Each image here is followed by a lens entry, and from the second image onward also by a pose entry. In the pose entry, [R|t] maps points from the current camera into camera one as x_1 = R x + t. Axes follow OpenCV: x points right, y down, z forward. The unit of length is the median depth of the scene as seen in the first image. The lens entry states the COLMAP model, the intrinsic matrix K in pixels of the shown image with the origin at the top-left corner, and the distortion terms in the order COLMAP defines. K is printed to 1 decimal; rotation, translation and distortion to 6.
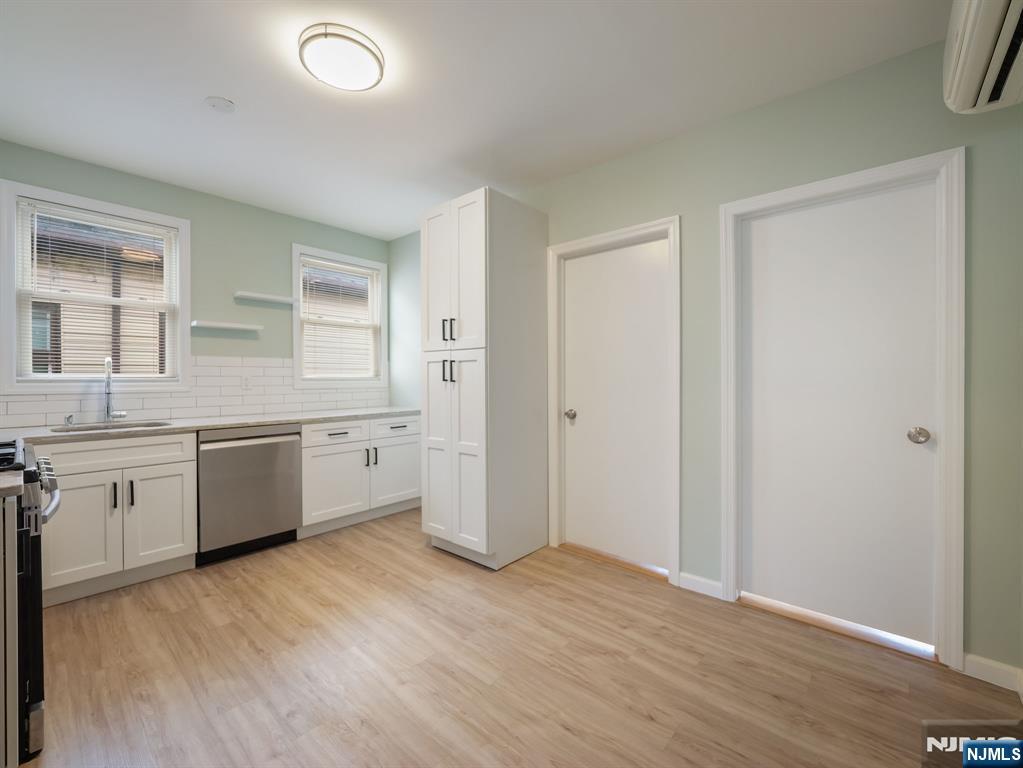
lens RADIAL K [[426.4, 0, 507.4], [0, 426.4, 377.6], [0, 0, 1]] dist [-0.001054, -0.000279]
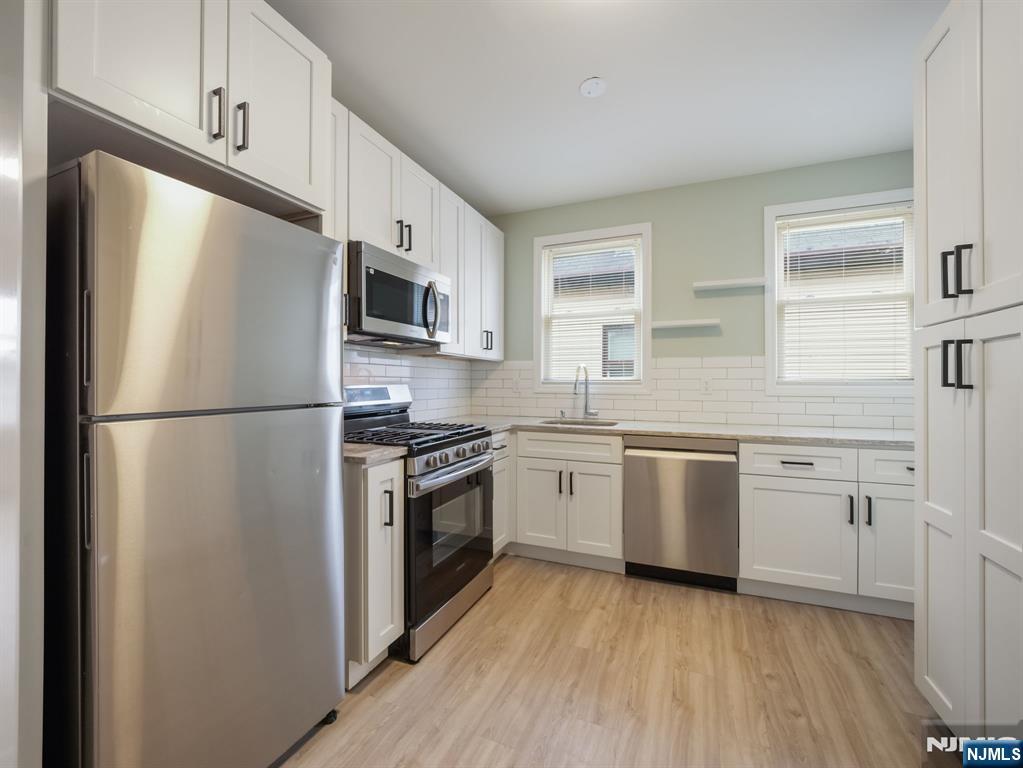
lens RADIAL K [[449.2, 0, 511.1], [0, 449.2, 380.0], [0, 0, 1]] dist [-0.013143, -0.000386]
pose [[0.325330, -0.002559, -0.945597, 0.151529], [-0.001951, 0.999992, -0.003377, 0.003573], [0.945599, 0.002943, 0.325322, 0.403990]]
